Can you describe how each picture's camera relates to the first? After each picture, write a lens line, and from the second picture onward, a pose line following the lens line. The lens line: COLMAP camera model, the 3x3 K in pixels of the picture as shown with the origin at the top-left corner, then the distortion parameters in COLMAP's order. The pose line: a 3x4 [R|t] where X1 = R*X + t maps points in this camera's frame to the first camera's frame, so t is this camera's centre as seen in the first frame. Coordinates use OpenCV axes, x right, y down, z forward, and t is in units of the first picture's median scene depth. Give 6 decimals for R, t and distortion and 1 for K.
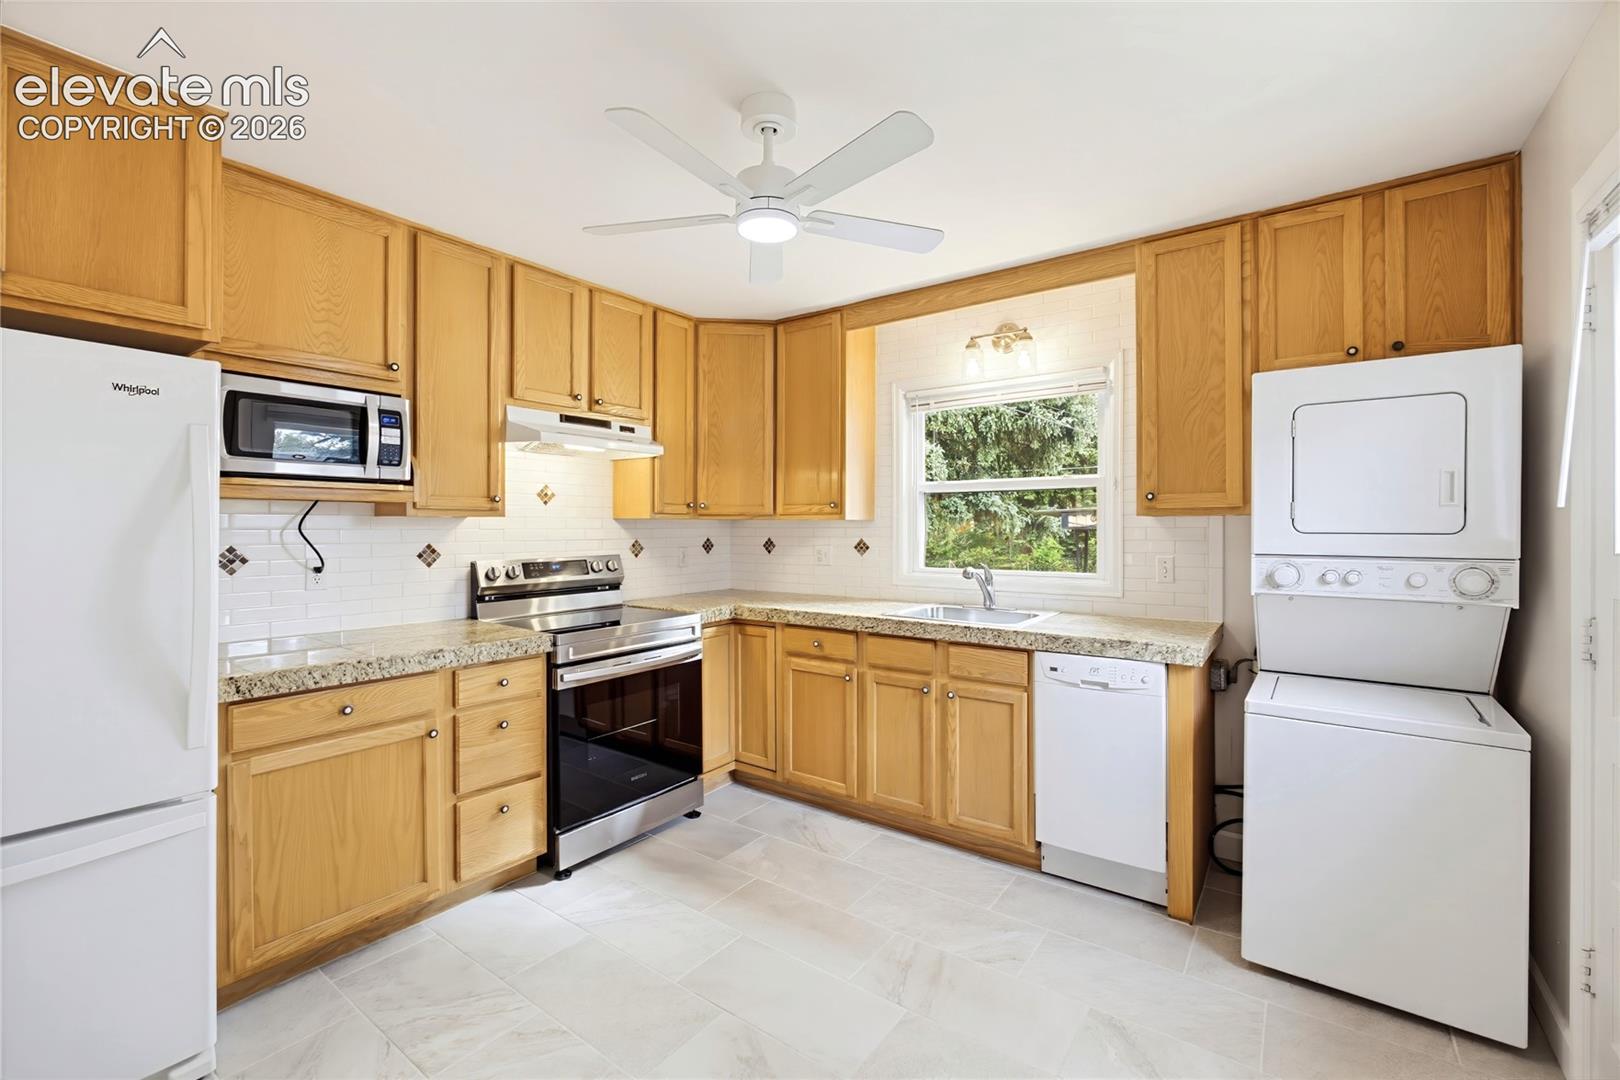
lens RADIAL K [[687.7, 0, 810.0], [0, 687.7, 540.0], [0, 0, 1]] dist [-0.018231, 0.006175]
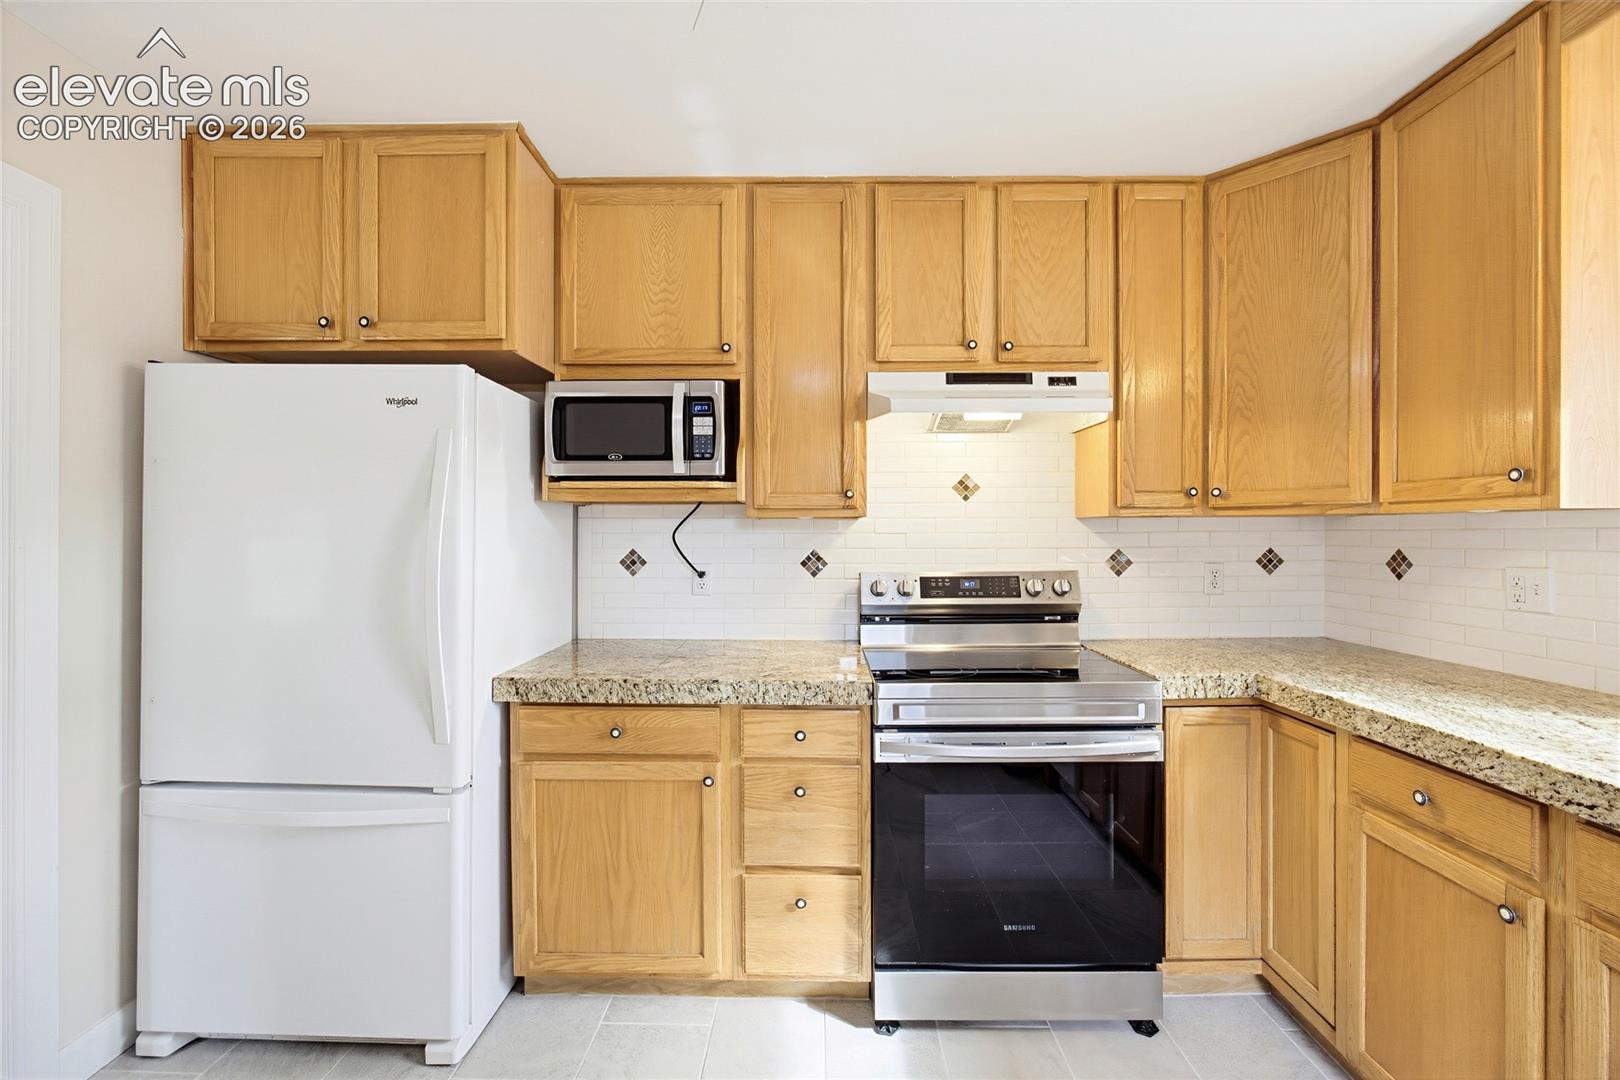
lens RADIAL K [[687.7, 0, 810.0], [0, 687.7, 540.0], [0, 0, 1]] dist [-0.018231, 0.006175]
pose [[0.580679, 0.005431, -0.814114, 0.147541], [-0.014197, 0.999893, -0.003456, -0.003781], [0.814009, 0.013564, 0.580694, 0.488125]]
